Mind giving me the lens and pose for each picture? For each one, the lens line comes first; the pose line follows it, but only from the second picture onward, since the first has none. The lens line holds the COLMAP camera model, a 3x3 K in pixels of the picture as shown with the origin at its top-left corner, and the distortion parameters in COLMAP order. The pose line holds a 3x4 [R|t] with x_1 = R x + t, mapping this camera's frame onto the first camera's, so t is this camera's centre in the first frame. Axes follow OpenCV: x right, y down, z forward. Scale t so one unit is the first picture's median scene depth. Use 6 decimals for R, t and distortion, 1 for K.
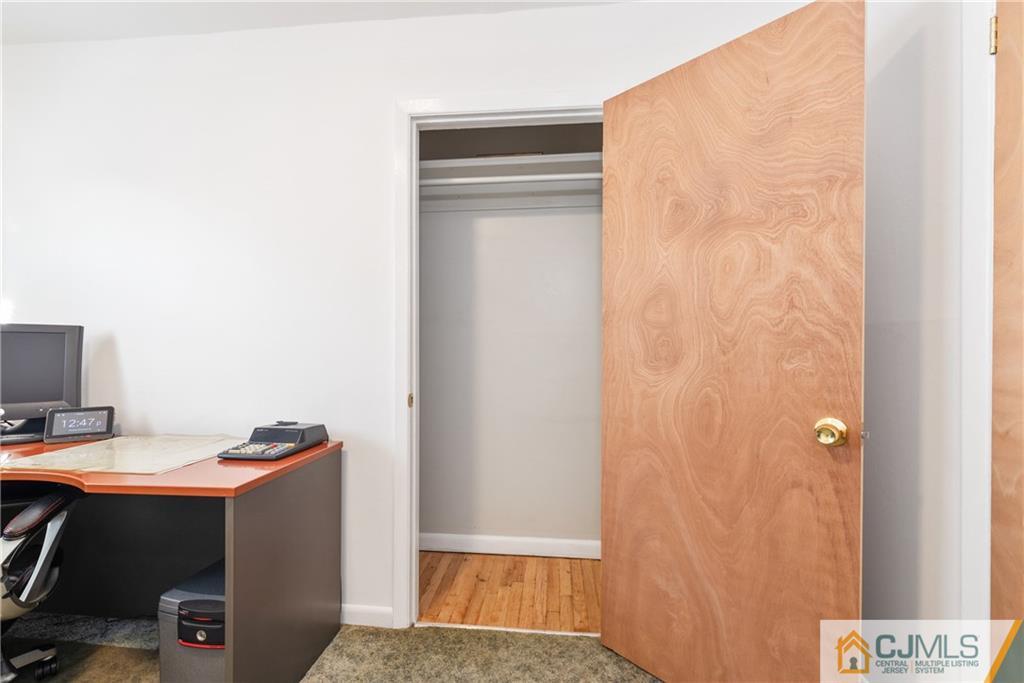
lens RADIAL K [[447.1, 0, 511.2], [0, 447.1, 345.8], [0, 0, 1]] dist [0.000215, -0.000064]
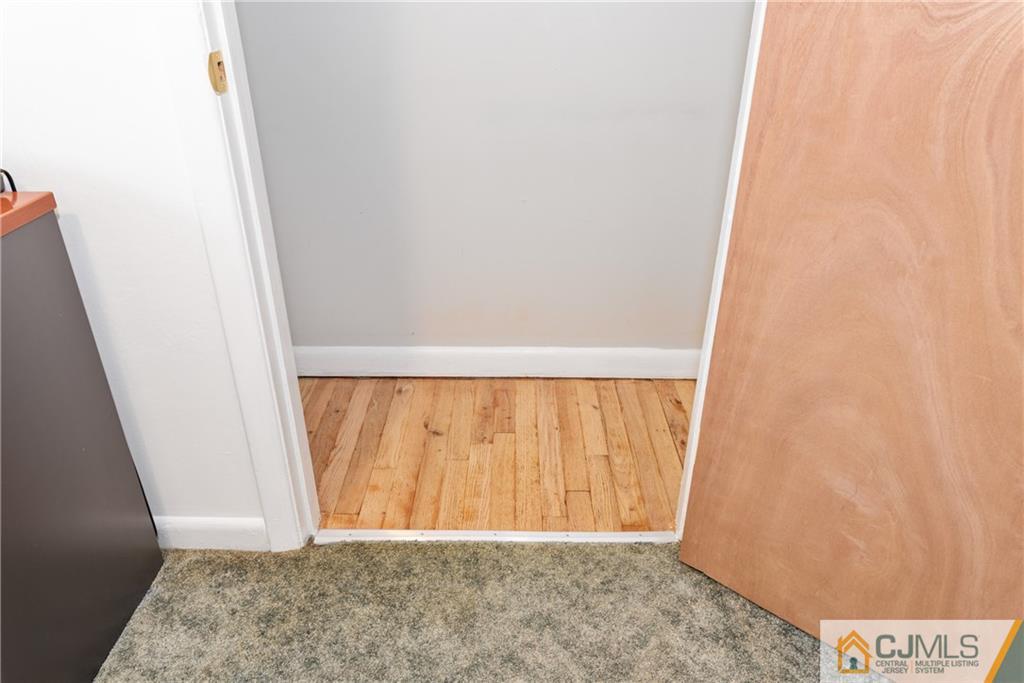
lens RADIAL K [[699.3, 0, 511.4], [0, 699.3, 342.1], [0, 0, 1]] dist [-0.001338, -0.004324]
pose [[0.995686, -0.044814, 0.081251, -0.051064], [0.000470, 0.878068, 0.478536, 0.048681], [-0.092789, -0.476433, 0.874301, 0.425830]]
